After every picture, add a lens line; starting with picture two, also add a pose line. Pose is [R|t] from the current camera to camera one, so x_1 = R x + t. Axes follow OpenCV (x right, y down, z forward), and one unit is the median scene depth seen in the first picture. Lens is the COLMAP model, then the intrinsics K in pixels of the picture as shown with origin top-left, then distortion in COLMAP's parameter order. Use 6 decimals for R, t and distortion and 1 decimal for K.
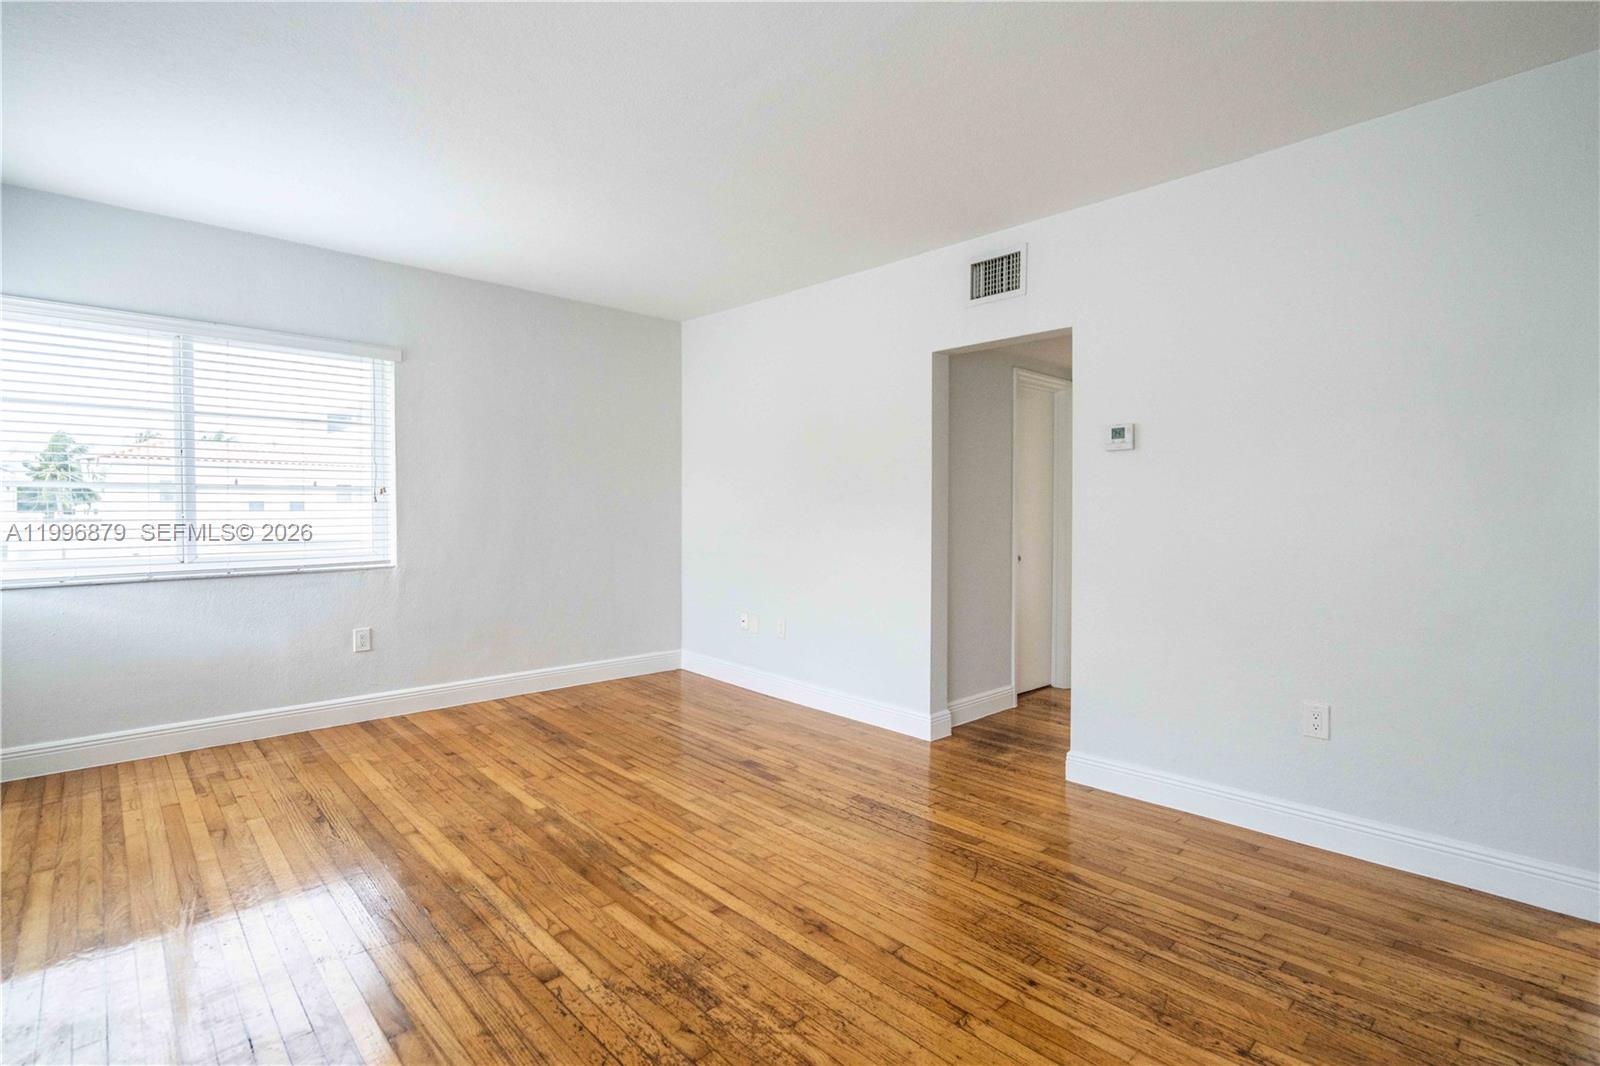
lens RADIAL K [[762.4, 0, 804.1], [0, 762.4, 526.9], [0, 0, 1]] dist [-0.003511, 0.000008]
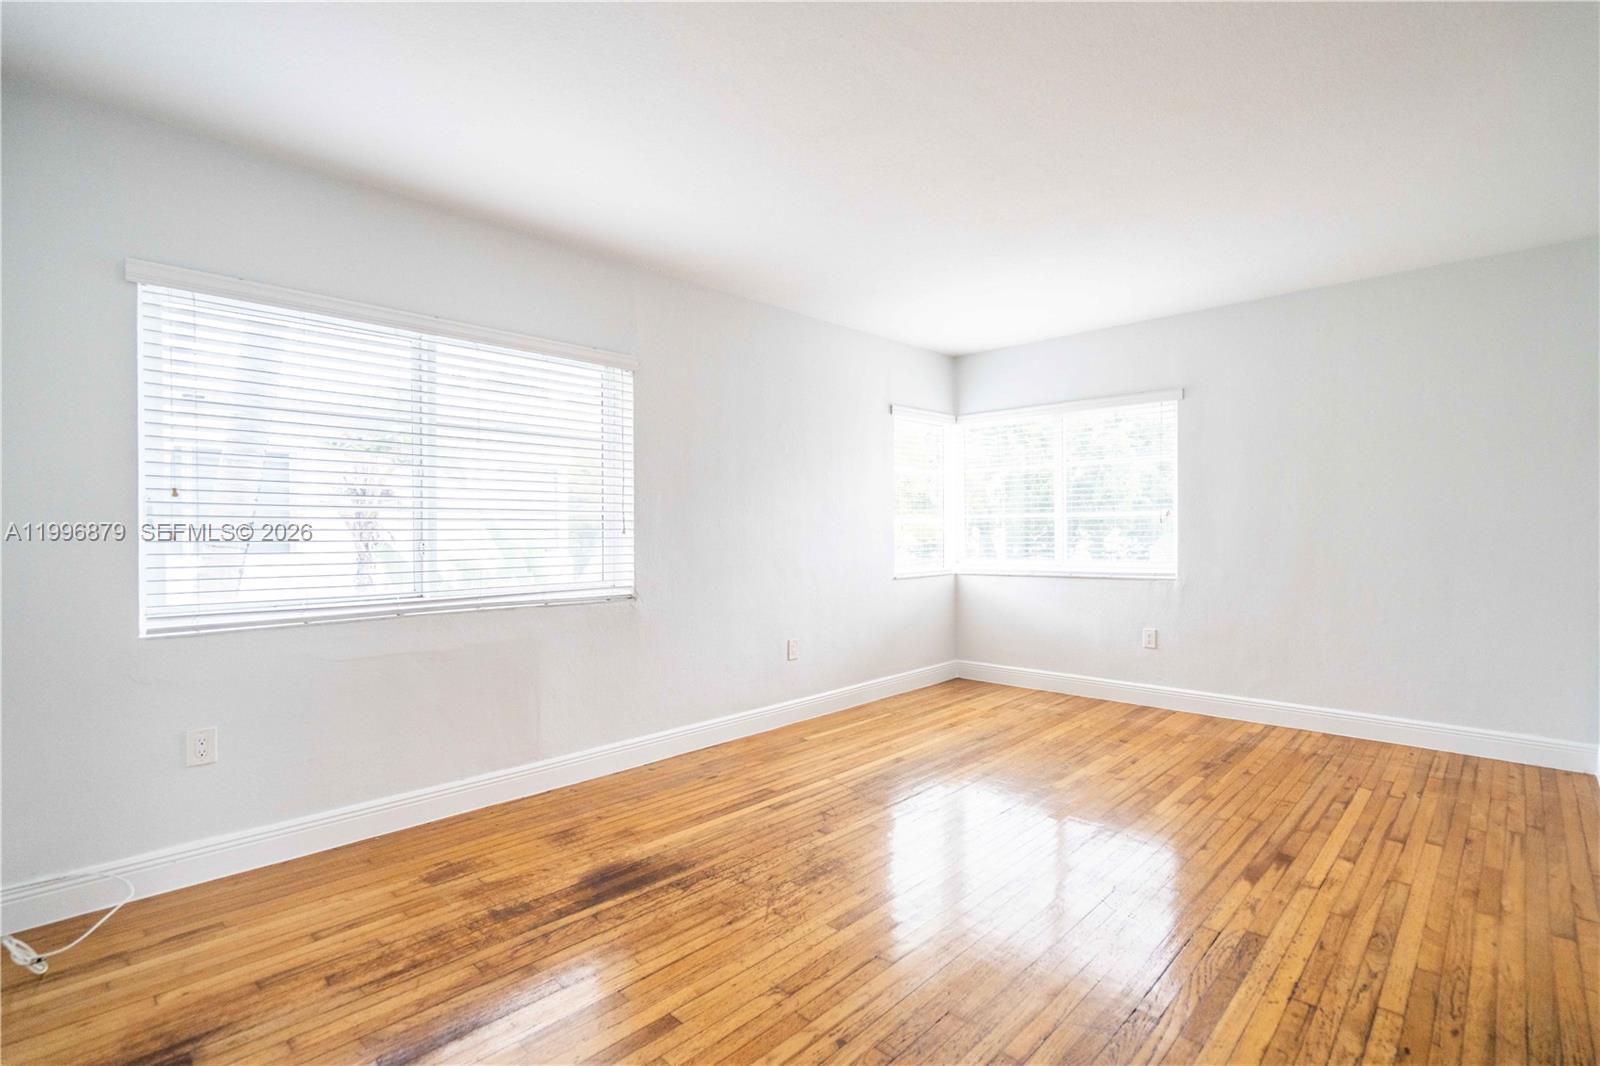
lens RADIAL K [[741.7, 0, 840.7], [0, 741.7, 535.5], [0, 0, 1]] dist [0.002704, 0.000444]
pose [[0.077196, 0.004226, -0.997007, 0.821135], [-0.015471, 0.999876, 0.003040, -0.014754], [0.996896, 0.015190, 0.077252, 0.629188]]
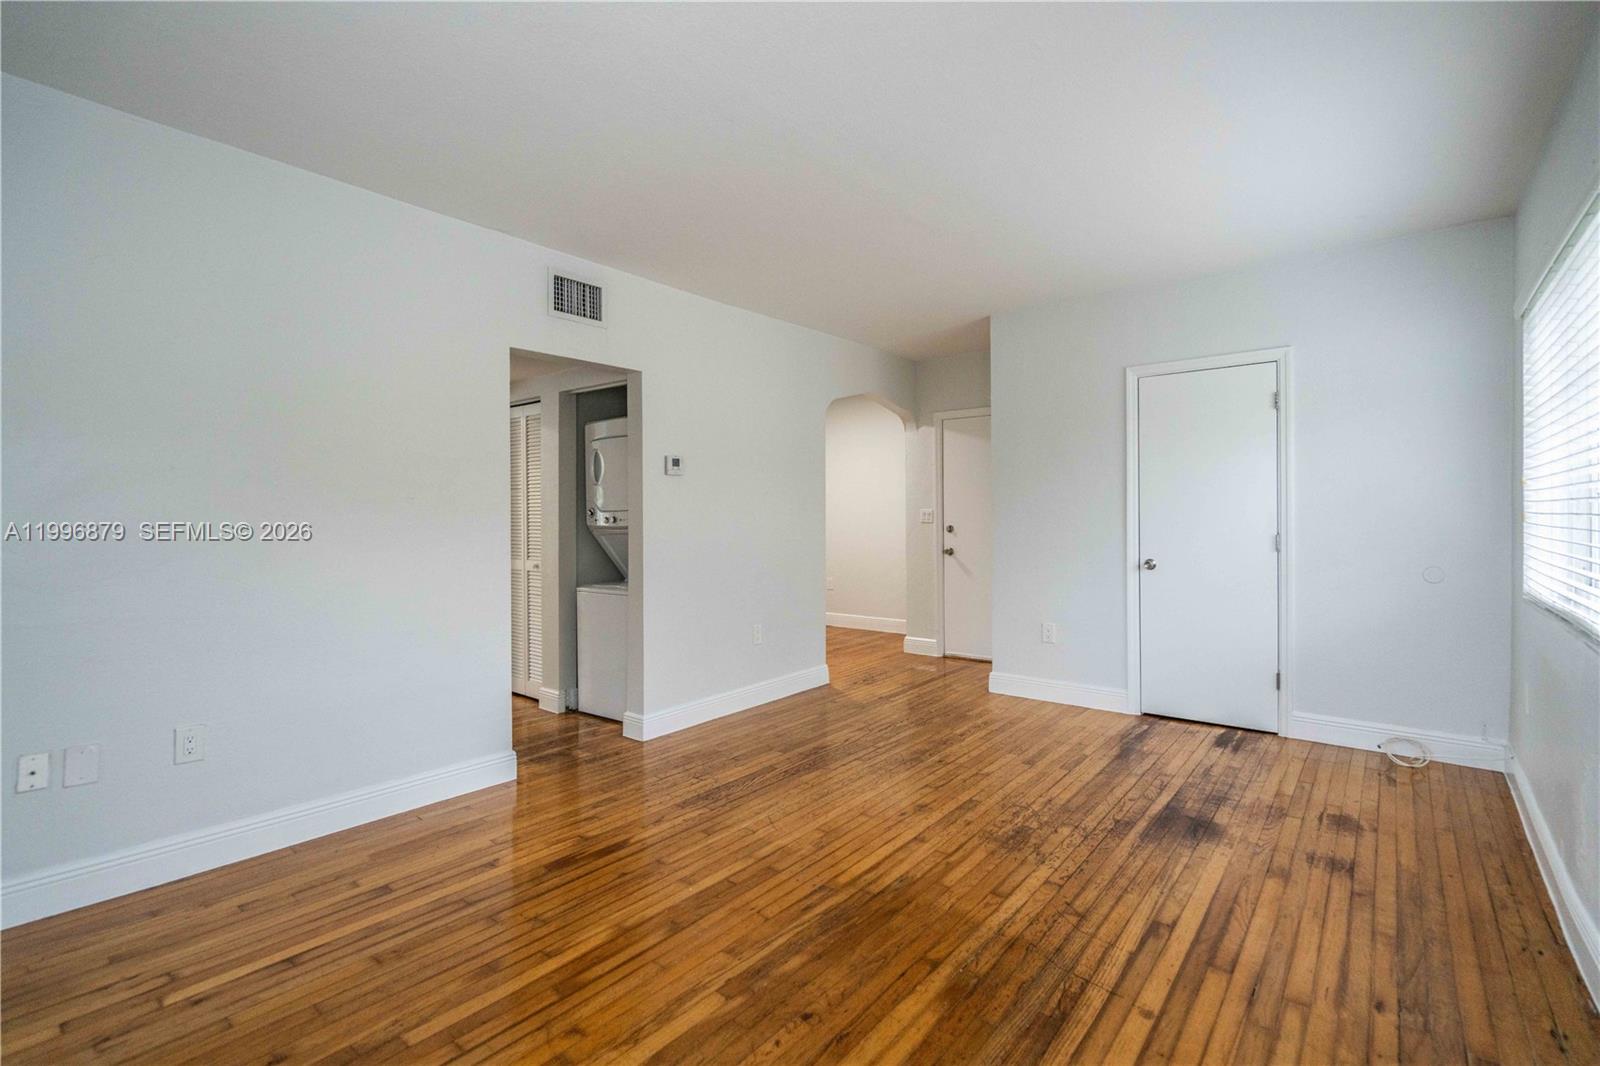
lens RADIAL K [[741.7, 0, 801.2], [0, 741.7, 525.4], [0, 0, 1]] dist [0.002704, 0.000444]
pose [[-0.139449, -0.016410, 0.990093, -1.046188], [0.025517, 0.999471, 0.020159, -0.037514], [-0.989900, 0.028076, -0.138956, 1.095571]]
